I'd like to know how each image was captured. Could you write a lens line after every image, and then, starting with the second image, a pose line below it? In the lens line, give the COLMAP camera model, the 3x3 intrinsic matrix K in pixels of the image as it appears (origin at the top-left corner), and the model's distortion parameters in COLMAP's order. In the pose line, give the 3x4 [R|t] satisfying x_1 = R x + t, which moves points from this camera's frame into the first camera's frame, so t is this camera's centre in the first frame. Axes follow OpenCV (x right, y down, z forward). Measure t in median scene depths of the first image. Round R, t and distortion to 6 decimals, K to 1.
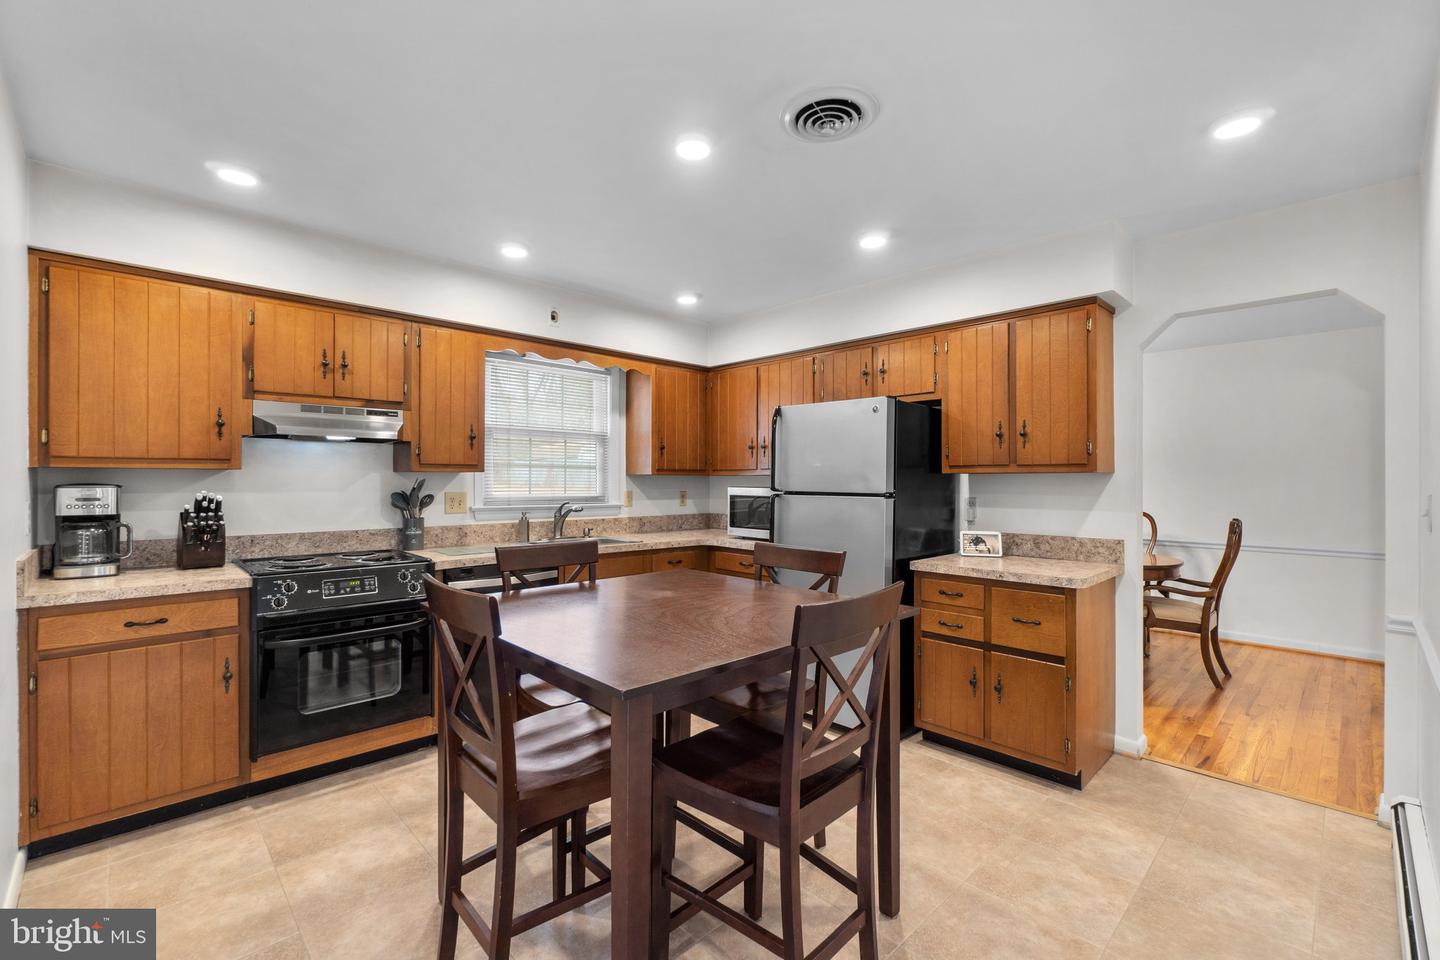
lens RADIAL K [[618.0, 0, 720.0], [0, 618.0, 480.0], [0, 0, 1]] dist [-0.001433, -0.000585]
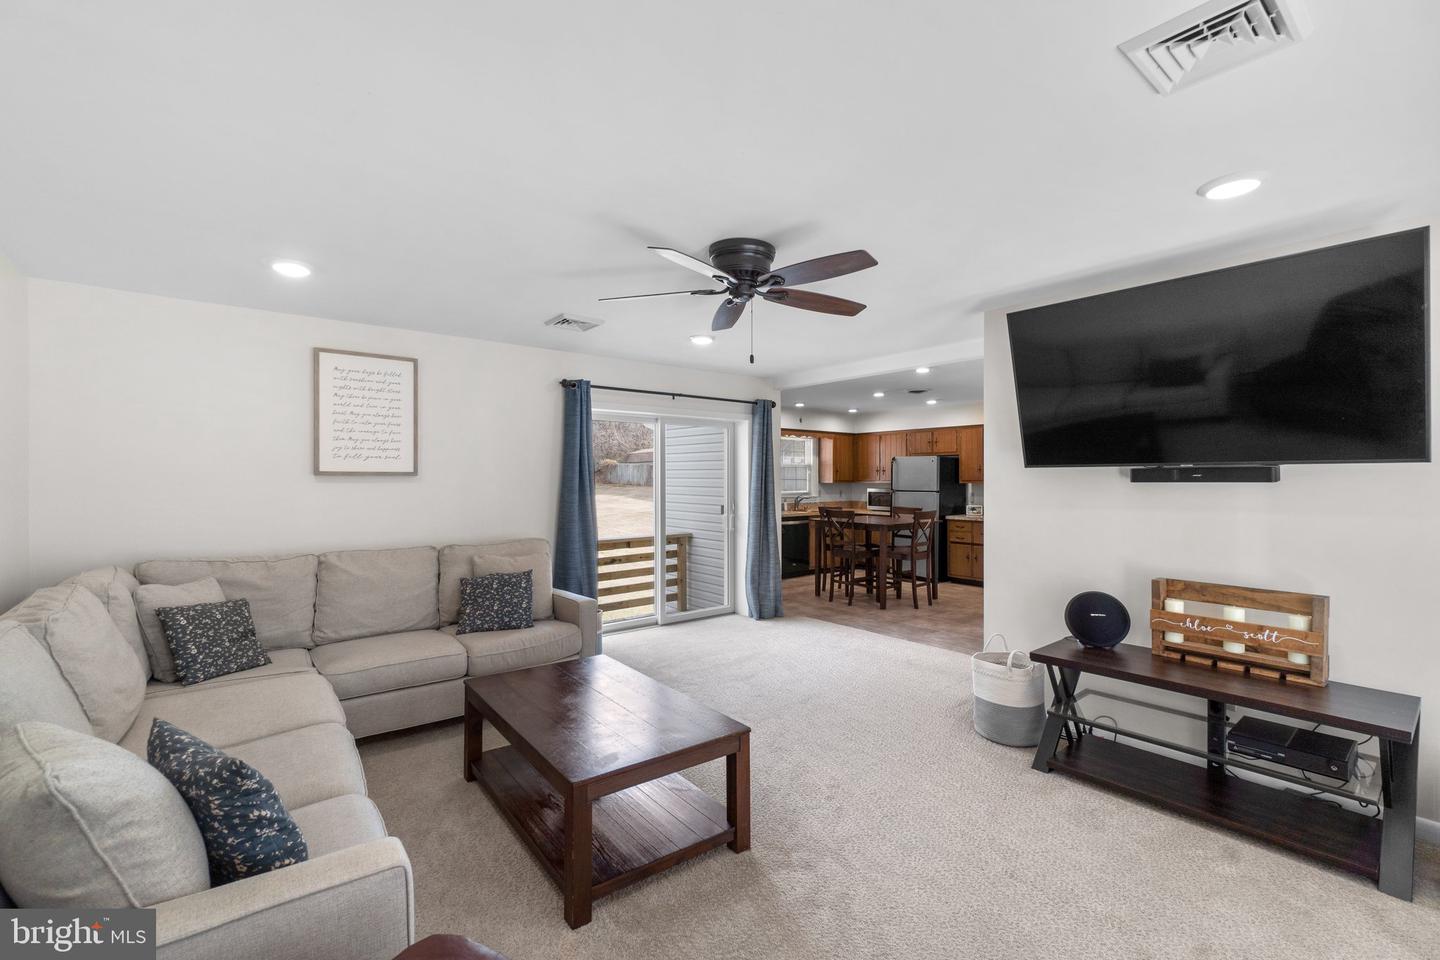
lens RADIAL K [[618.0, 0, 720.0], [0, 618.0, 480.0], [0, 0, 1]] dist [-0.001433, -0.000585]
pose [[0.994836, -0.001052, -0.101492, -0.358400], [0.001157, 0.999999, 0.000969, -0.026974], [0.101491, -0.001081, 0.994836, -1.595704]]
